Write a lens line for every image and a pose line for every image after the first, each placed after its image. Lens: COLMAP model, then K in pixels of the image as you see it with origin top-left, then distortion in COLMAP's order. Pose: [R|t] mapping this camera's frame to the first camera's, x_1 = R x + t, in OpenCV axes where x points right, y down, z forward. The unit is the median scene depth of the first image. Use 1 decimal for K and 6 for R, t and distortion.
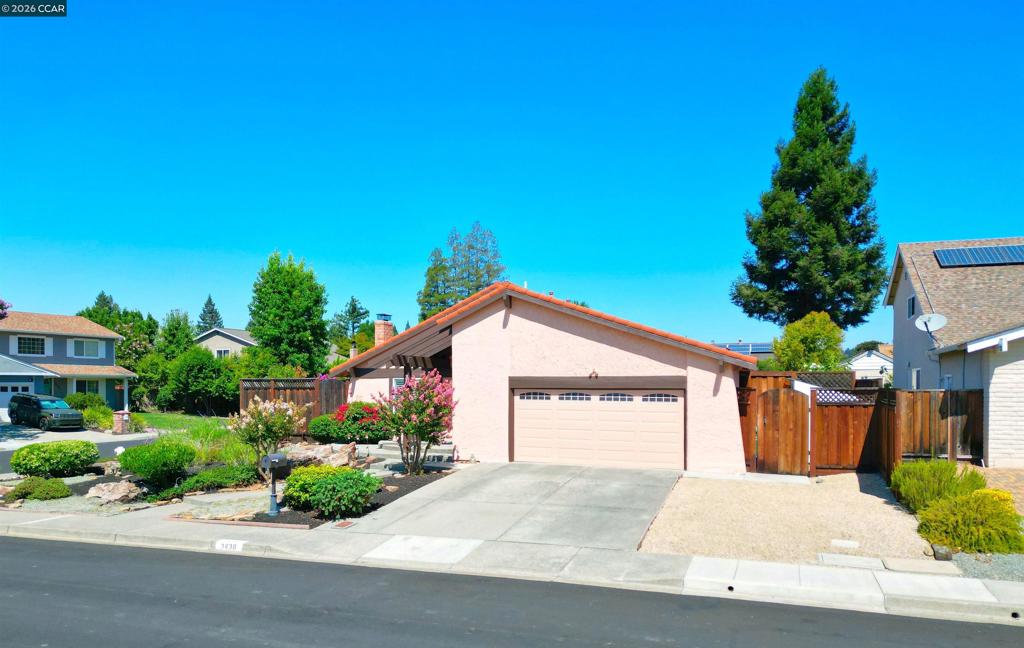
lens RADIAL K [[743.3, 0, 497.5], [0, 743.3, 394.9], [0, 0, 1]] dist [0.051792, -0.002749]
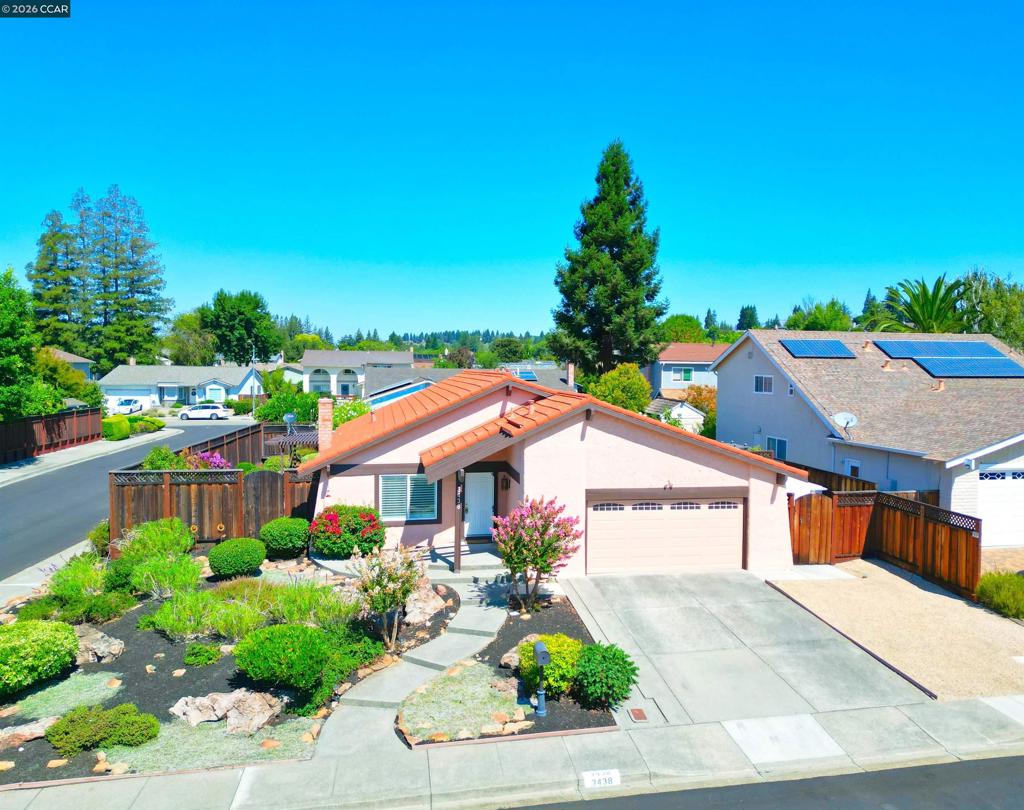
lens RADIAL K [[758.9, 0, 537.1], [0, 758.9, 403.9], [0, 0, 1]] dist [0.087657, -0.087073]
pose [[0.849205, -0.019785, 0.527693, -0.620051], [-0.001786, 0.999185, 0.040338, -0.194514], [-0.528061, -0.035198, 0.848477, 0.195929]]
